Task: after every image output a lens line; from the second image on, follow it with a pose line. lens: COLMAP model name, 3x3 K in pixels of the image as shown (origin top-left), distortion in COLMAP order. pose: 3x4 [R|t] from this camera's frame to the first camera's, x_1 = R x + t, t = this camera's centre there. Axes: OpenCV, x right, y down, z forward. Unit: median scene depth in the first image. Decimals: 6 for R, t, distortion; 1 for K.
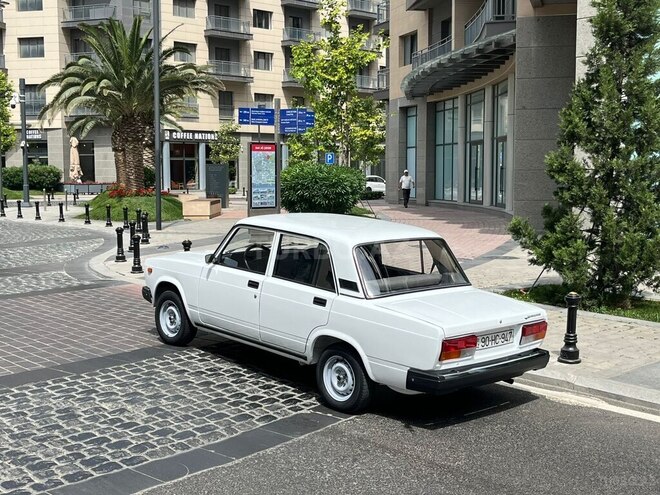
lens RADIAL K [[917.4, 0, 330.0], [0, 917.4, 247.5], [0, 0, 1]] dist [0.132247, -0.447304]
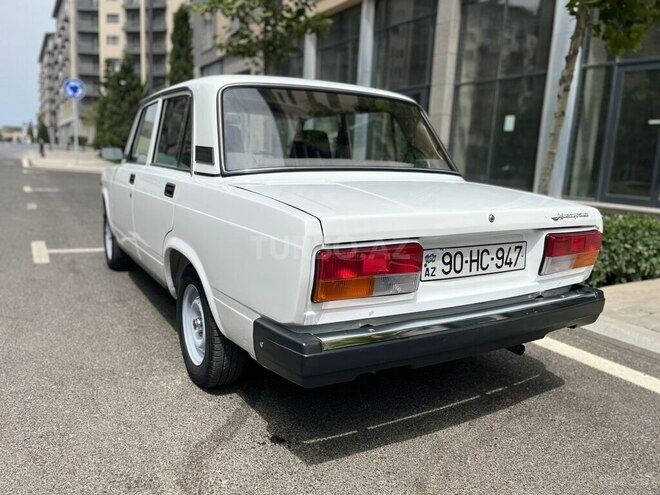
lens RADIAL K [[509.7, 0, 330.0], [0, 509.7, 247.5], [0, 0, 1]] dist [0.041140, -0.069845]
pose [[0.974277, 0.018875, -0.224564, 0.136427], [-0.012032, 0.999422, 0.031804, 0.072125], [0.225034, -0.028284, 0.973940, 0.614759]]
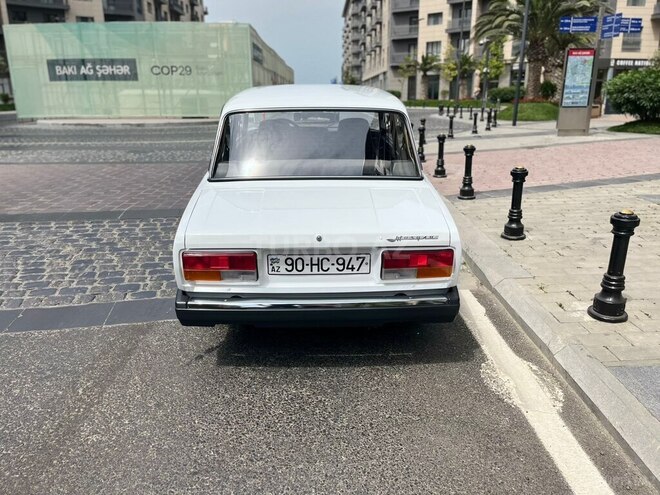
lens RADIAL K [[509.7, 0, 330.0], [0, 509.7, 247.5], [0, 0, 1]] dist [0.041140, -0.069845]
pose [[0.739818, 0.186255, -0.646512, 0.341912], [-0.052056, 0.973884, 0.220999, 0.008216], [0.670790, -0.129844, 0.730193, 0.621074]]
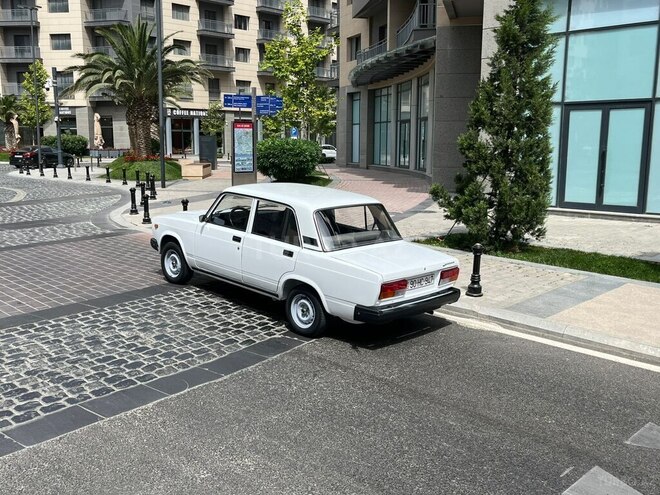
lens RADIAL K [[685.2, 0, 327.4], [0, 685.2, 250.2], [0, 0, 1]] dist [0.072302, -0.126043]
pose [[0.998825, -0.001433, 0.048441, -0.002098], [-0.002321, 0.997001, 0.077359, -0.018054], [-0.048407, -0.077380, 0.995826, 0.022749]]
